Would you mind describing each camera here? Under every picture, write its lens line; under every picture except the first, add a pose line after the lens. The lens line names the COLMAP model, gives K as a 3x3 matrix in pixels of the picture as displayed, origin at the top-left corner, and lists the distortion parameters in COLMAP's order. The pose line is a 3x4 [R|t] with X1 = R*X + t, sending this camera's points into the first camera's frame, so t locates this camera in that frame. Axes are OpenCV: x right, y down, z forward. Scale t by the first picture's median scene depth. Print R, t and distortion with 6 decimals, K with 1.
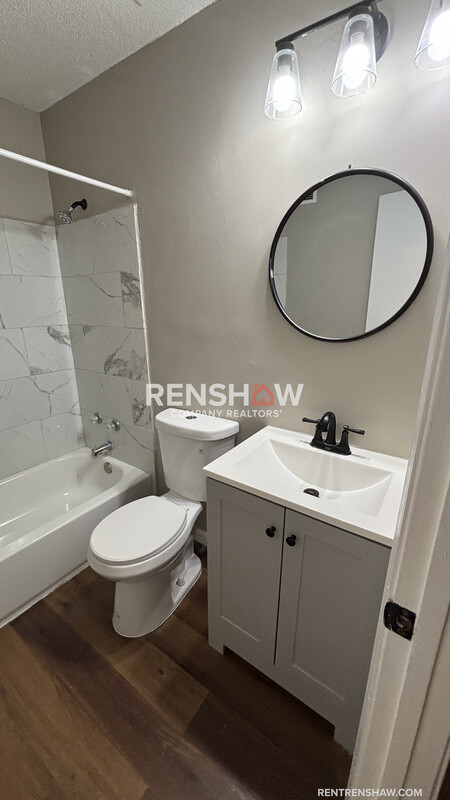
lens RADIAL K [[325.8, 0, 225.0], [0, 325.8, 400.0], [0, 0, 1]] dist [0.006624, -0.000022]
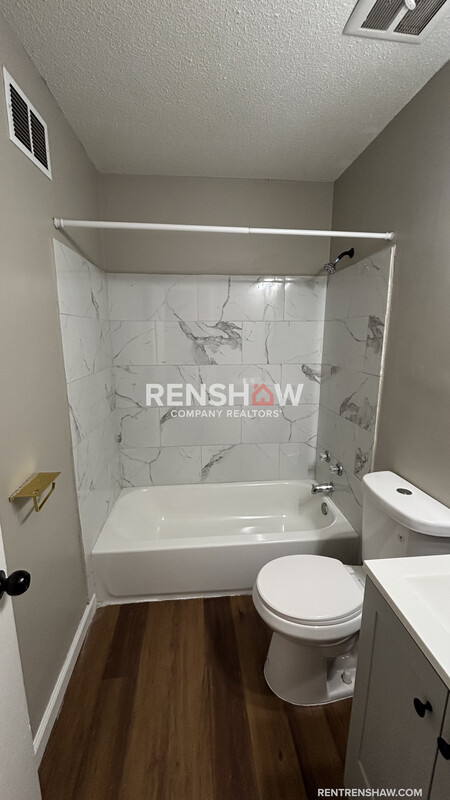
lens RADIAL K [[325.8, 0, 225.0], [0, 325.8, 400.0], [0, 0, 1]] dist [0.006624, -0.000022]
pose [[0.650103, 0.162210, -0.742330, 0.145598], [-0.228189, 0.973531, 0.012891, -0.064802], [0.724773, 0.161011, 0.669911, 0.086607]]
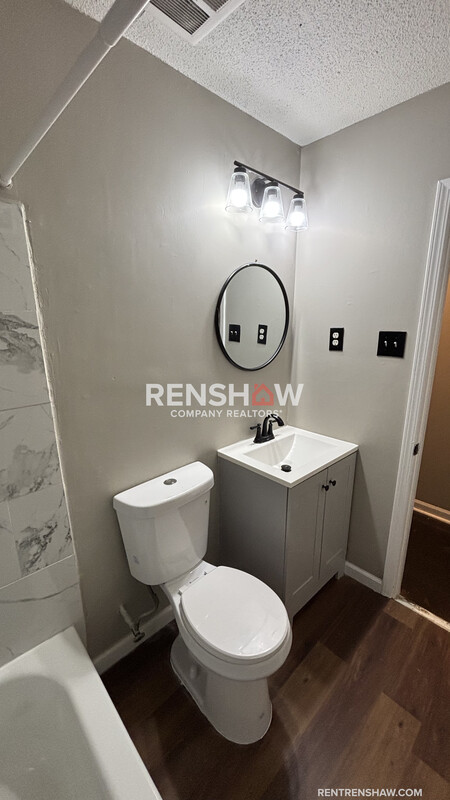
lens RADIAL K [[325.8, 0, 225.0], [0, 325.8, 400.0], [0, 0, 1]] dist [0.006624, -0.000022]
pose [[0.198224, -0.233597, 0.951914, -0.725217], [0.291635, 0.941256, 0.170252, -0.218538], [-0.935765, 0.243863, 0.254705, 0.499935]]
